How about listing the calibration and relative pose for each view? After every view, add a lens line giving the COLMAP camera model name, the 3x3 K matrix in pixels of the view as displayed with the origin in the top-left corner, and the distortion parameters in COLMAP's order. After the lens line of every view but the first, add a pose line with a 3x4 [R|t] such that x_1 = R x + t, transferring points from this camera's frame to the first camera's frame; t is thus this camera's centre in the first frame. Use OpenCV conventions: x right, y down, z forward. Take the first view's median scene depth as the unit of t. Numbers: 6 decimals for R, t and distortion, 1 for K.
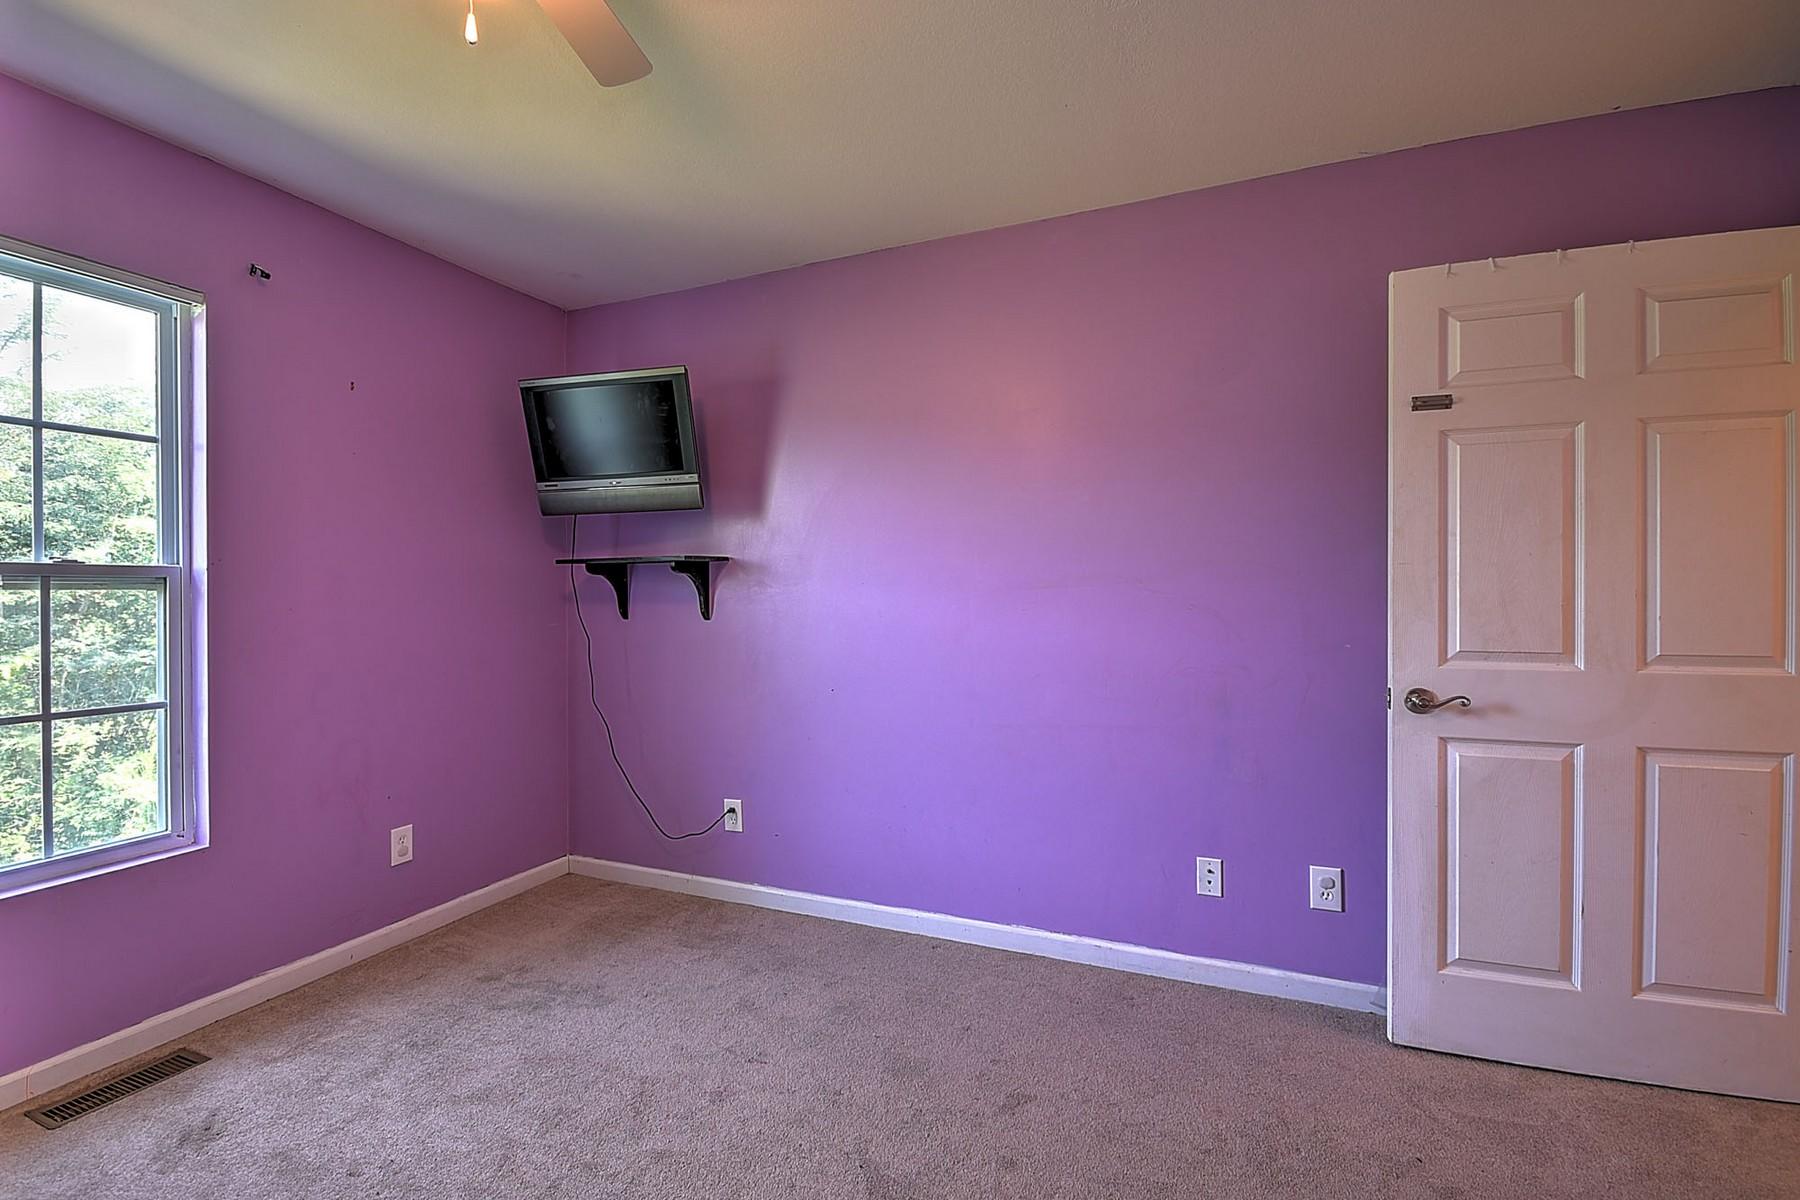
lens RADIAL K [[784.3, 0, 887.1], [0, 784.3, 597.6], [0, 0, 1]] dist [-0.004970, -0.004675]
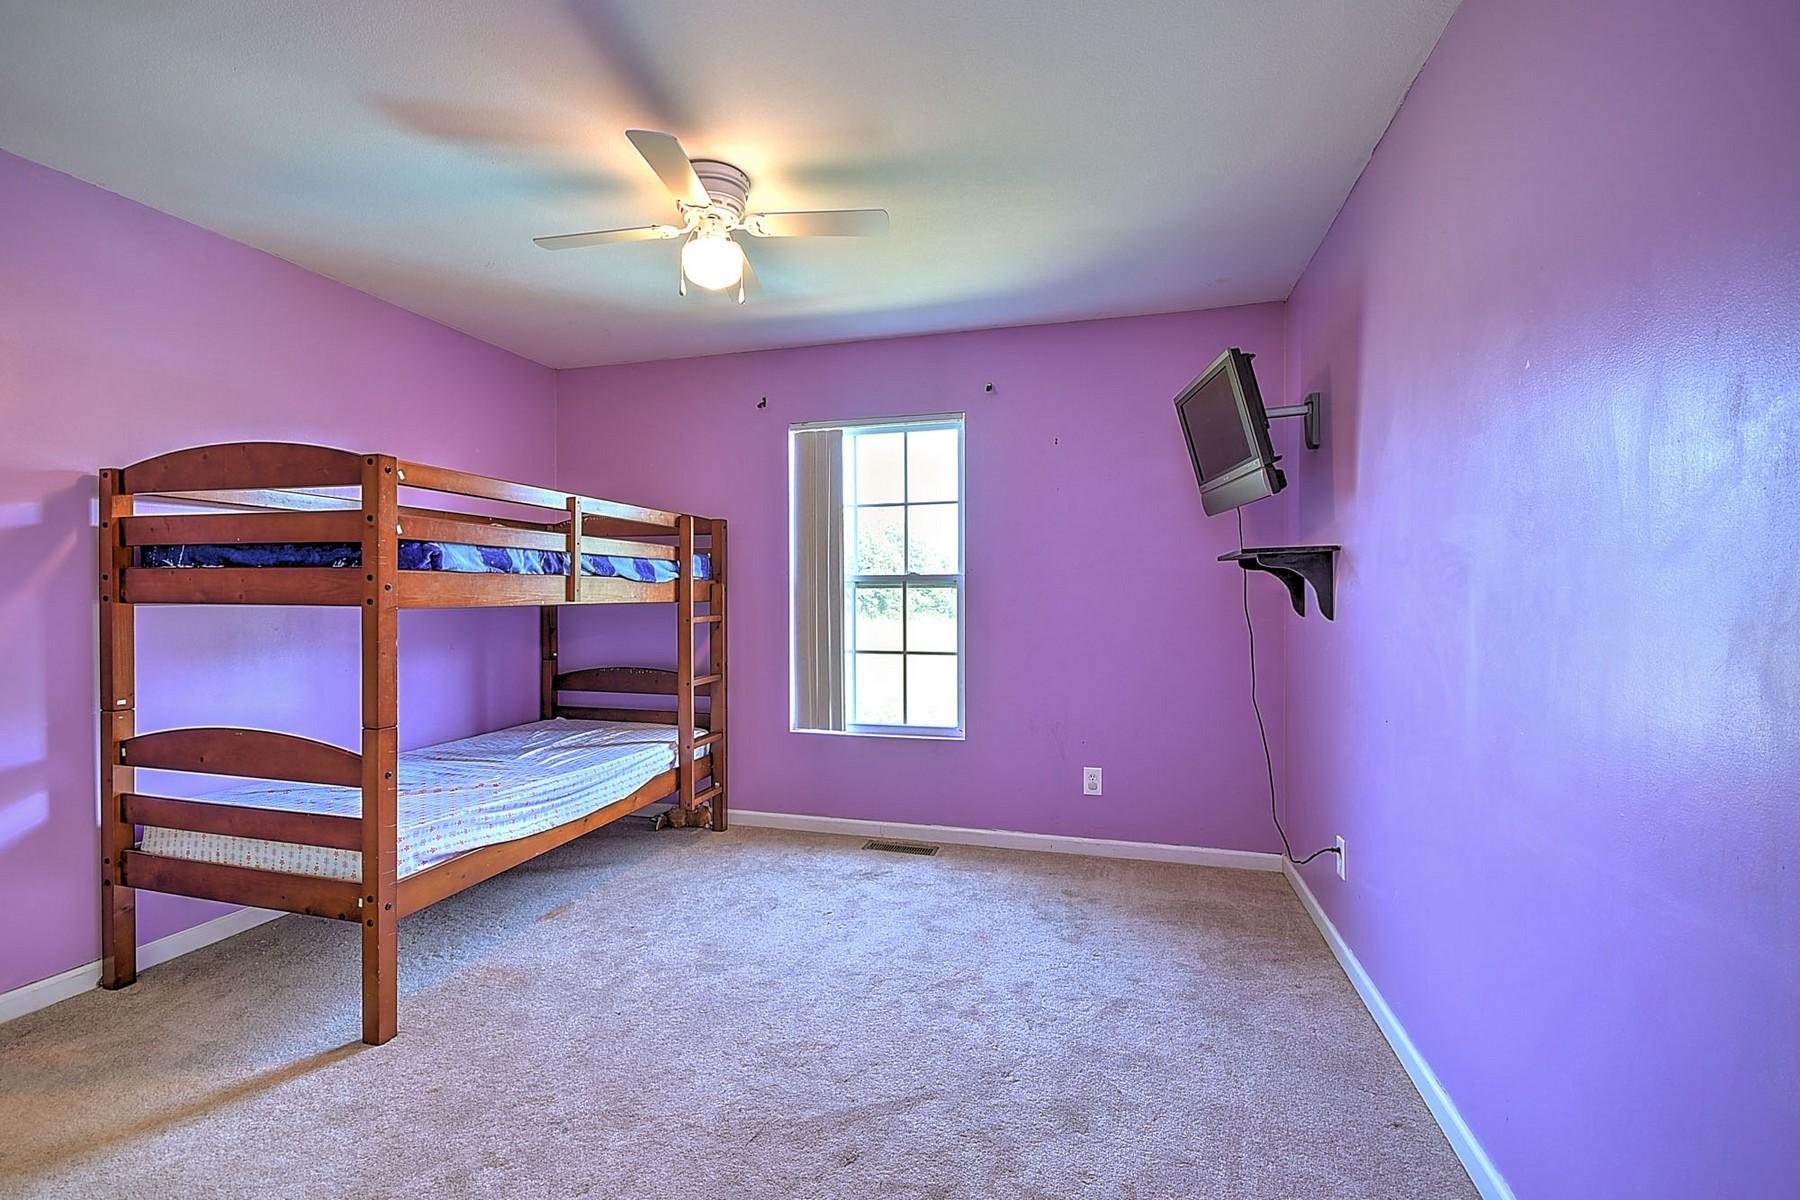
lens RADIAL K [[784.3, 0, 890.6], [0, 784.3, 598.8], [0, 0, 1]] dist [-0.004970, -0.004675]
pose [[0.151361, 0.010242, -0.988425, 0.697398], [-0.000331, 0.999947, 0.010310, -0.003246], [0.988478, -0.001233, 0.151357, 0.521831]]
